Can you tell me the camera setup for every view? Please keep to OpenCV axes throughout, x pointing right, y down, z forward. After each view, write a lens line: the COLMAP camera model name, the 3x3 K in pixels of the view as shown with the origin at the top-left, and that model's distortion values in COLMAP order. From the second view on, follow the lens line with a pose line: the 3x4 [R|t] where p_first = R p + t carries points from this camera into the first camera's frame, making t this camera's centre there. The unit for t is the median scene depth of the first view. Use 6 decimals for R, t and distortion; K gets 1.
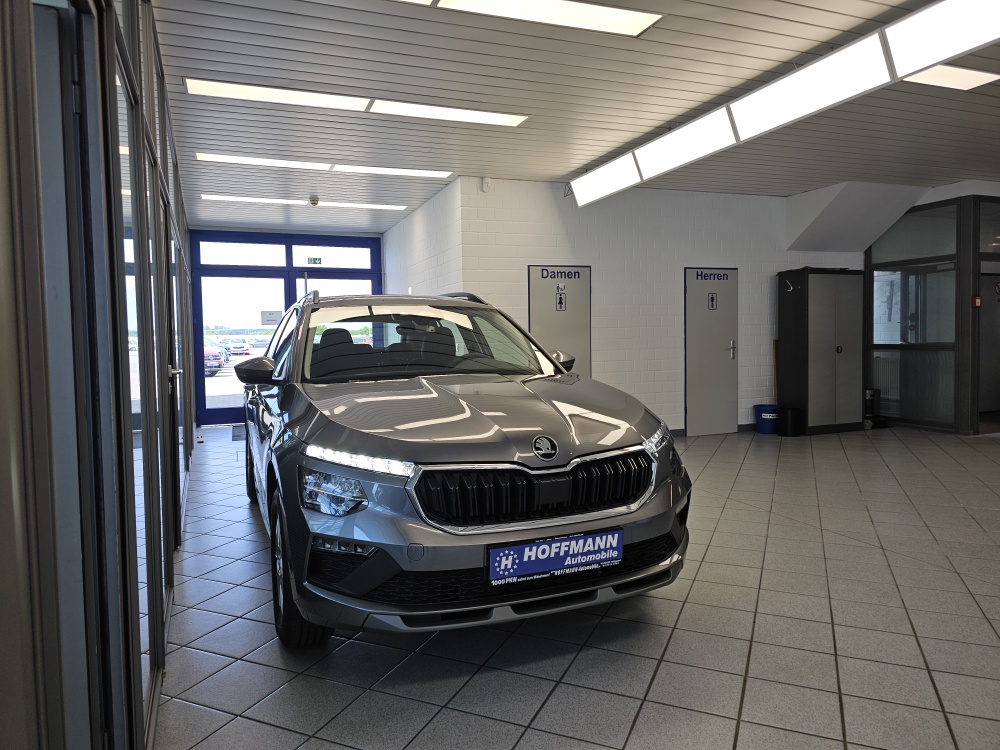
lens RADIAL K [[683.8, 0, 504.2], [0, 683.8, 380.7], [0, 0, 1]] dist [0.054528, -0.056414]
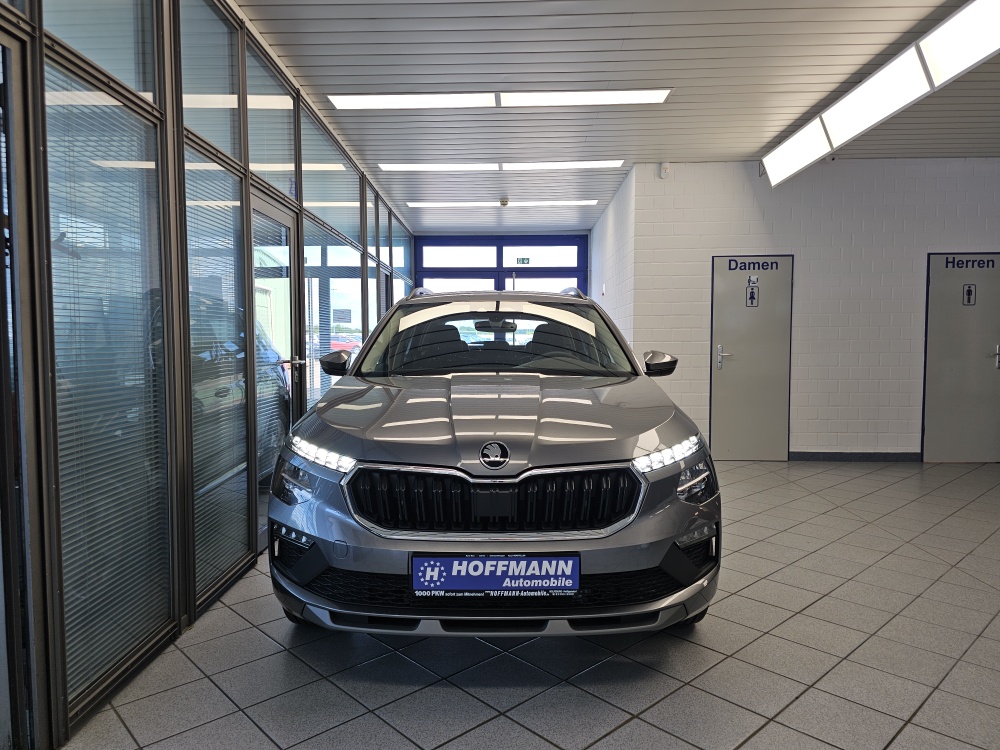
lens RADIAL K [[683.8, 0, 468.9], [0, 683.8, 391.5], [0, 0, 1]] dist [0.054528, -0.056414]
pose [[0.918981, 0.044493, -0.391784, 0.264124], [-0.037868, 0.998979, 0.024626, -0.004948], [0.392480, -0.007795, 0.919728, 0.106555]]
